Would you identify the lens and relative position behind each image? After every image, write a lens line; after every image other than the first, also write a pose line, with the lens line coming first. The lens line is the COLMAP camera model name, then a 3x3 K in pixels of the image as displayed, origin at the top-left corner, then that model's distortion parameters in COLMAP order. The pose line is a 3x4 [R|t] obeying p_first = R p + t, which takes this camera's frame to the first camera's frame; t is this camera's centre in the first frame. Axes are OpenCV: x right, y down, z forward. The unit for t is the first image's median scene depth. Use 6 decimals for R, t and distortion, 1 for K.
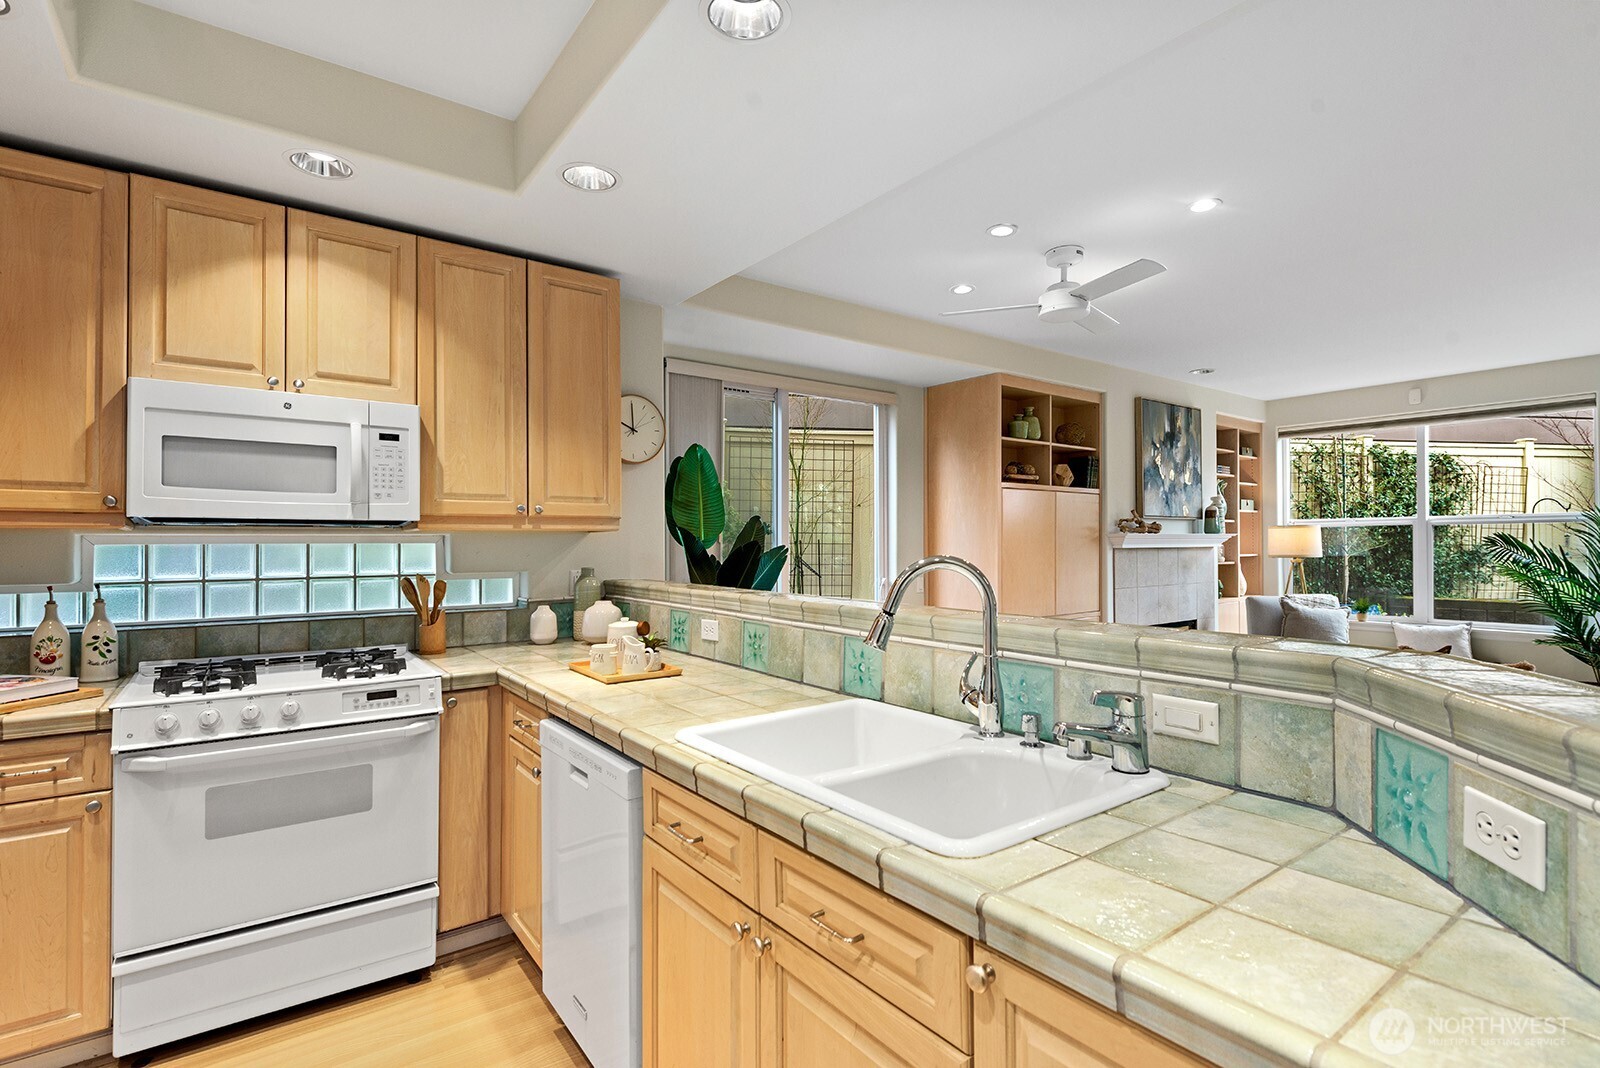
lens RADIAL K [[772.0, 0, 806.6], [0, 772.0, 532.9], [0, 0, 1]] dist [-0.002619, -0.000846]
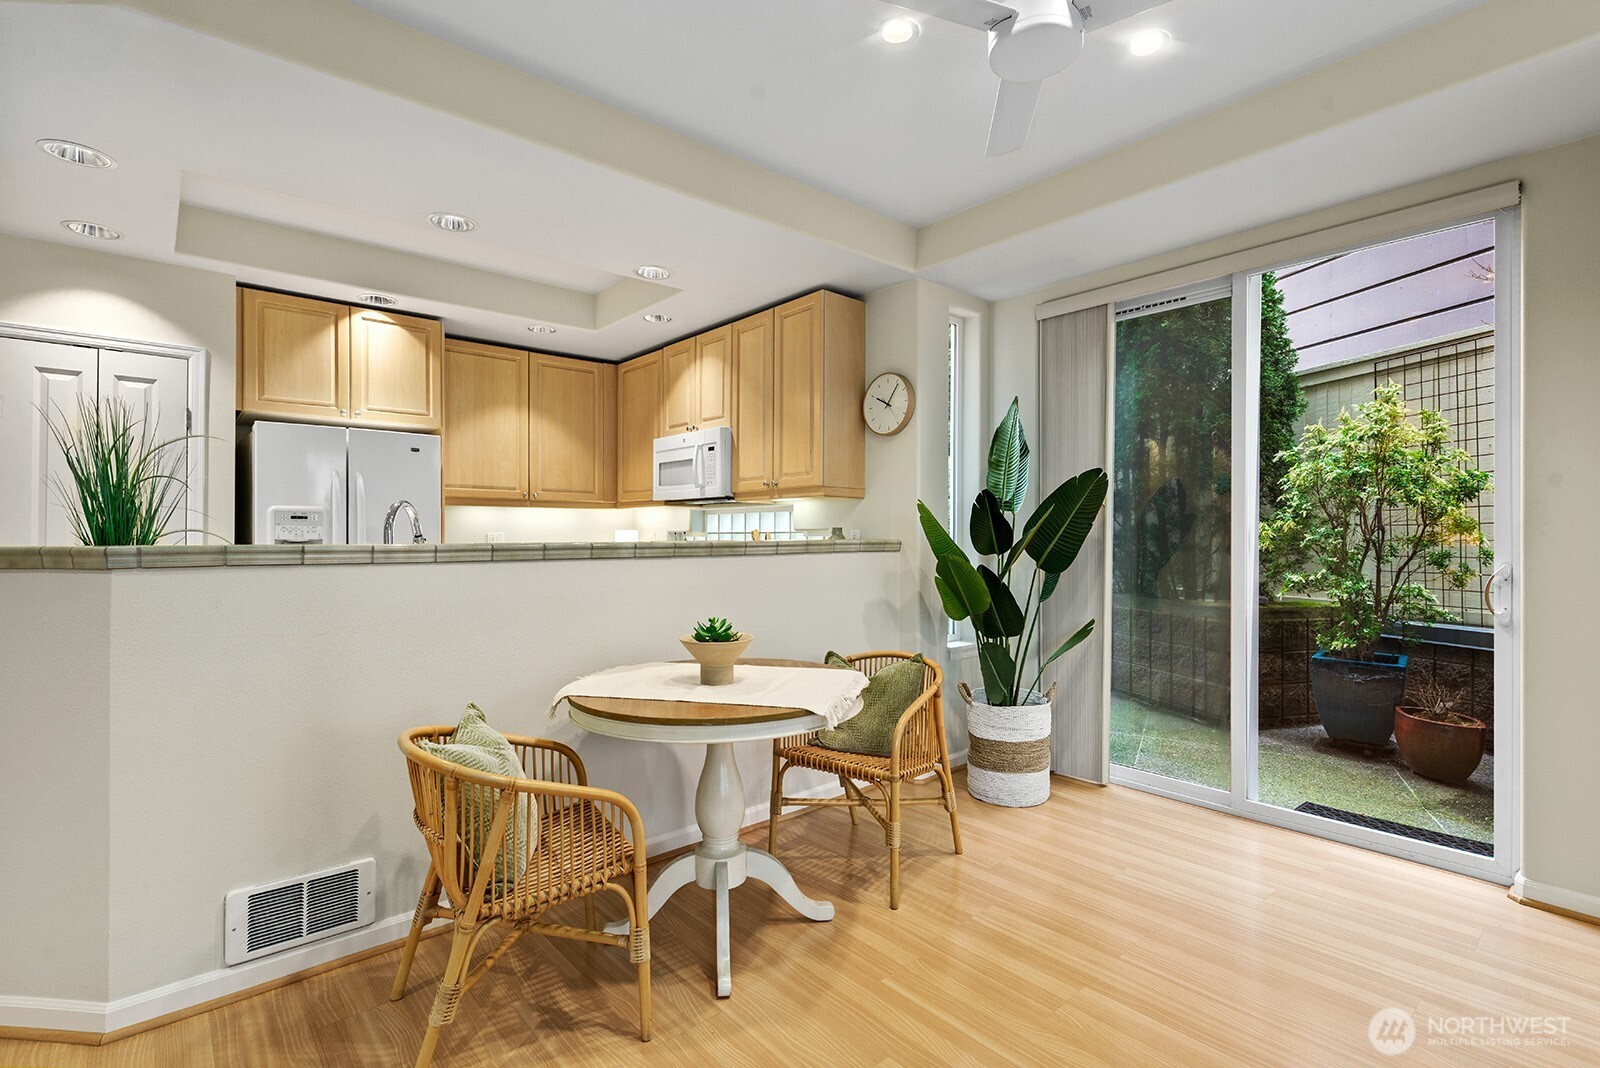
lens RADIAL K [[747.1, 0, 801.5], [0, 747.1, 536.3], [0, 0, 1]] dist [0.004134, 0.000584]
pose [[0.064370, -0.000026, -0.997926, 1.134844], [0.010159, 0.999948, 0.000629, 0.072028], [0.997874, -0.010178, 0.064367, 1.085559]]
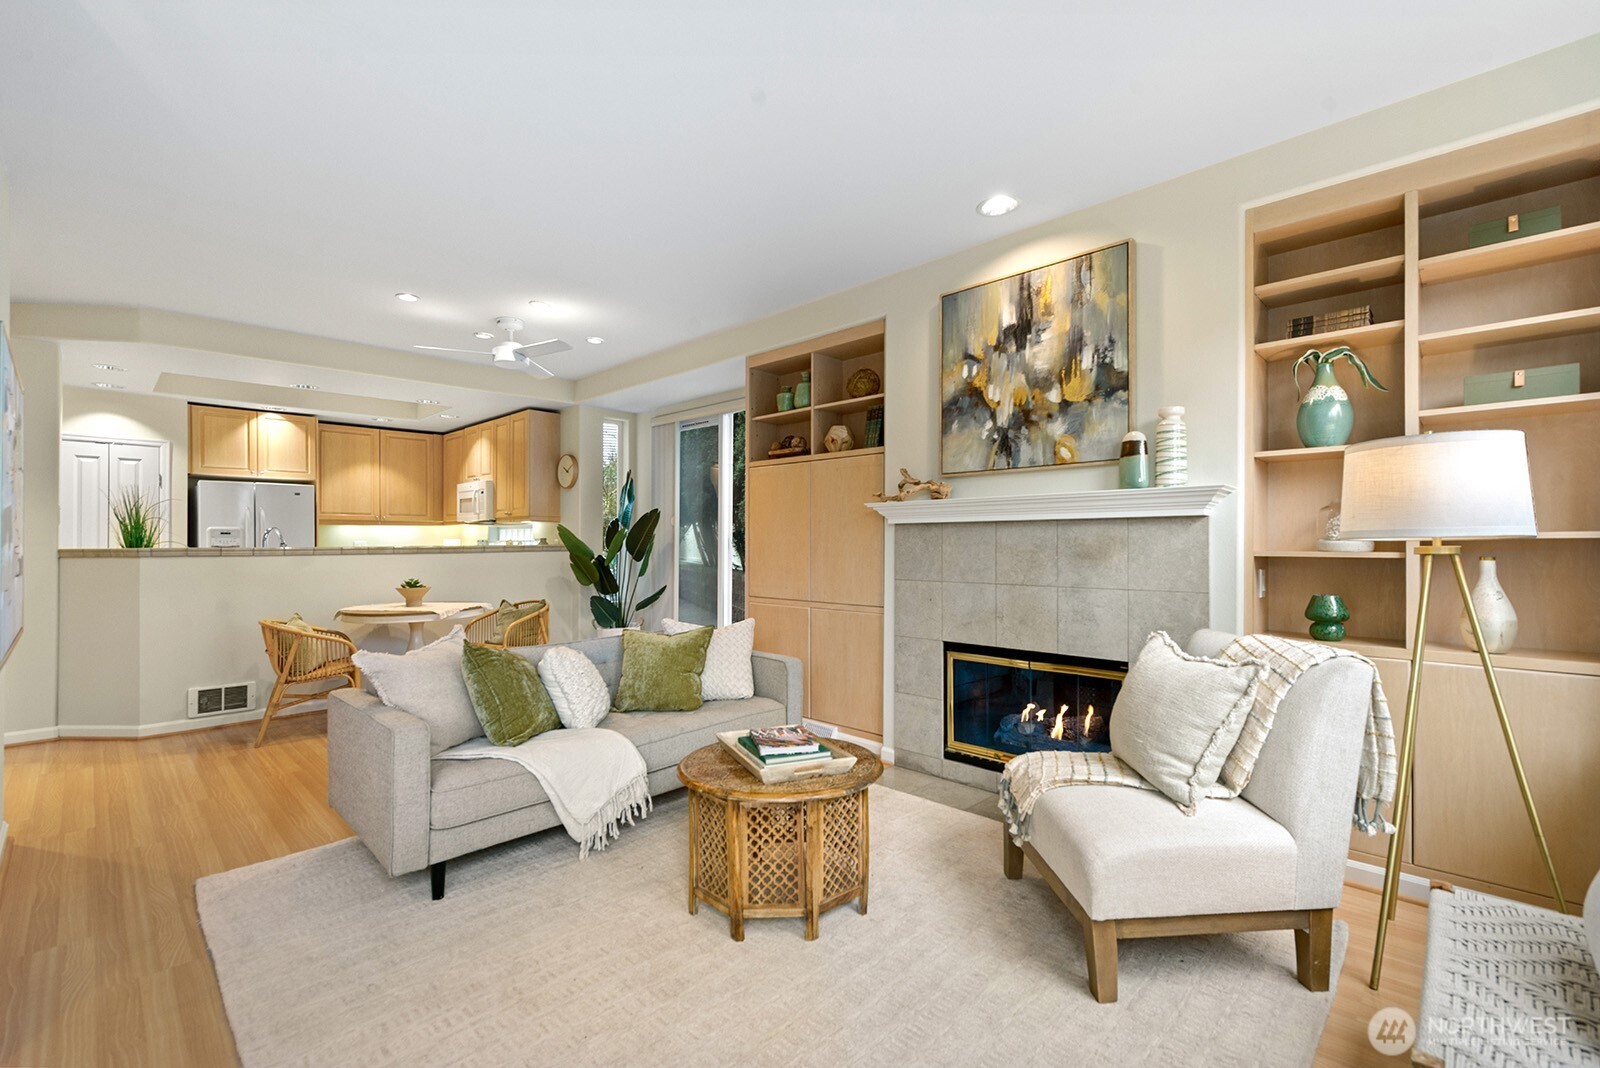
lens RADIAL K [[682.7, 0, 809.0], [0, 682.7, 541.7], [0, 0, 1]] dist [-0.001990, -0.000566]
pose [[0.164734, 0.000894, -0.986338, 2.274037], [0.012650, 0.999915, 0.003019, 0.074899], [0.986257, -0.012975, 0.164708, 1.804346]]
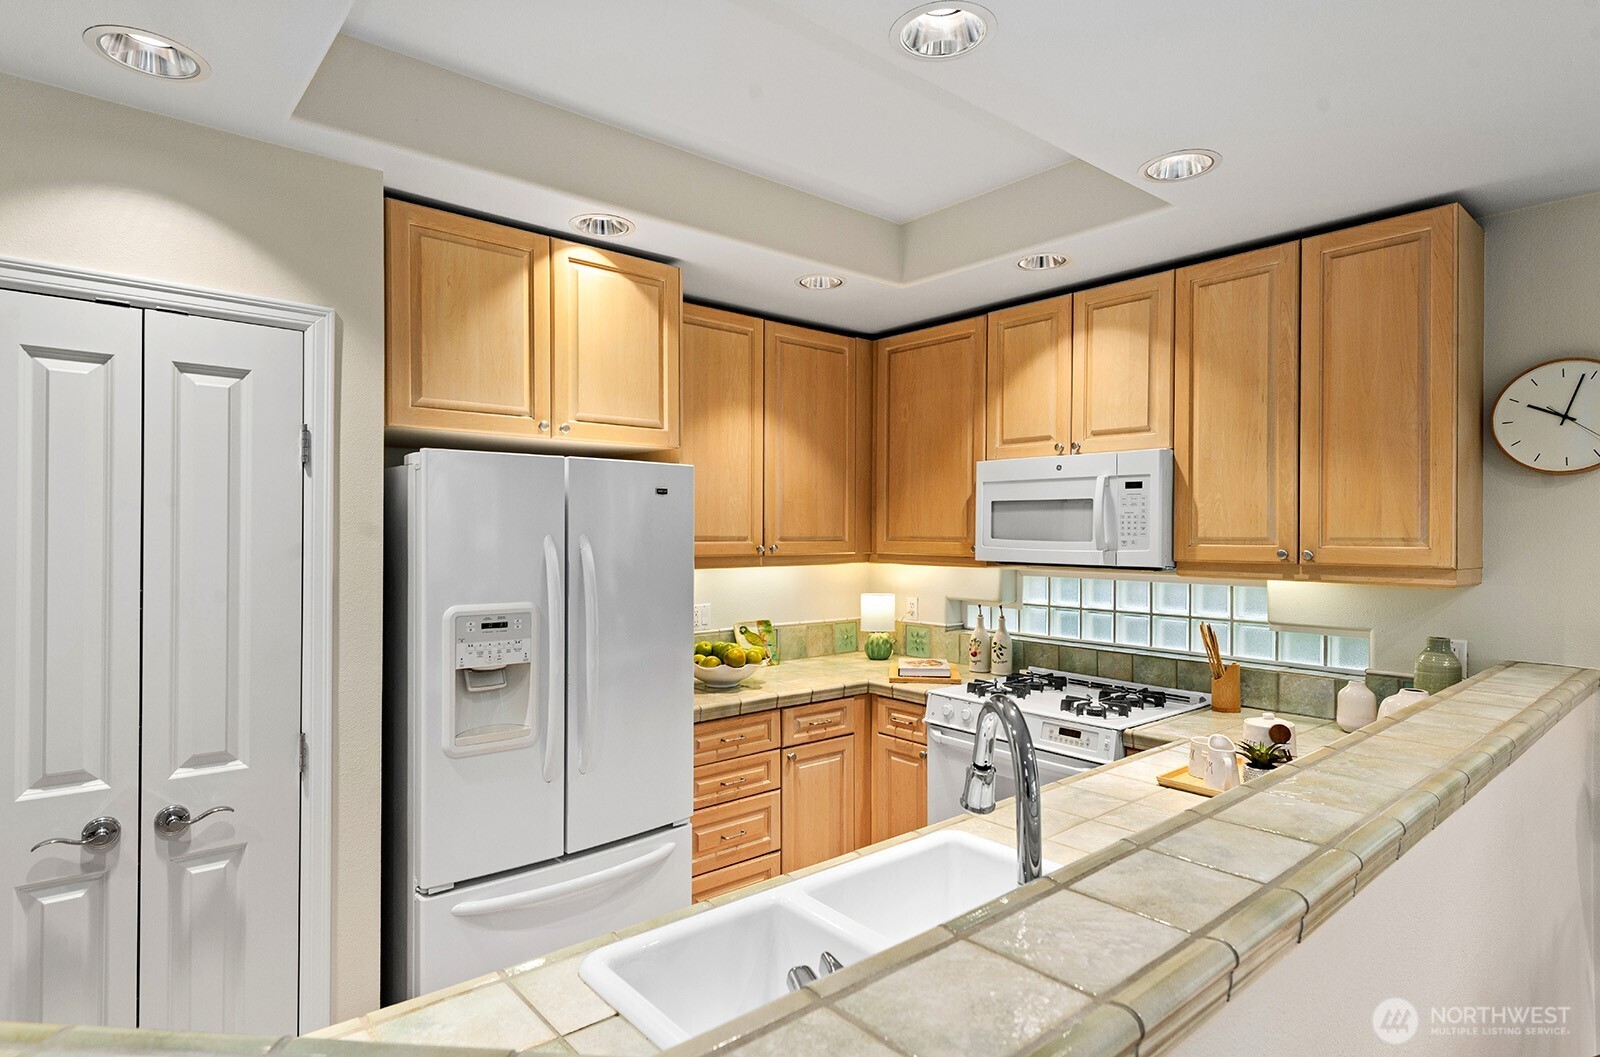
lens RADIAL K [[844.8, 0, 798.5], [0, 844.8, 530.7], [0, 0, 1]] dist [0.014296, -0.000567]
pose [[0.060648, -0.000099, -0.998159, 0.541477], [0.006038, 0.999982, 0.000268, -0.066627], [0.998141, -0.006043, 0.060647, 0.488712]]
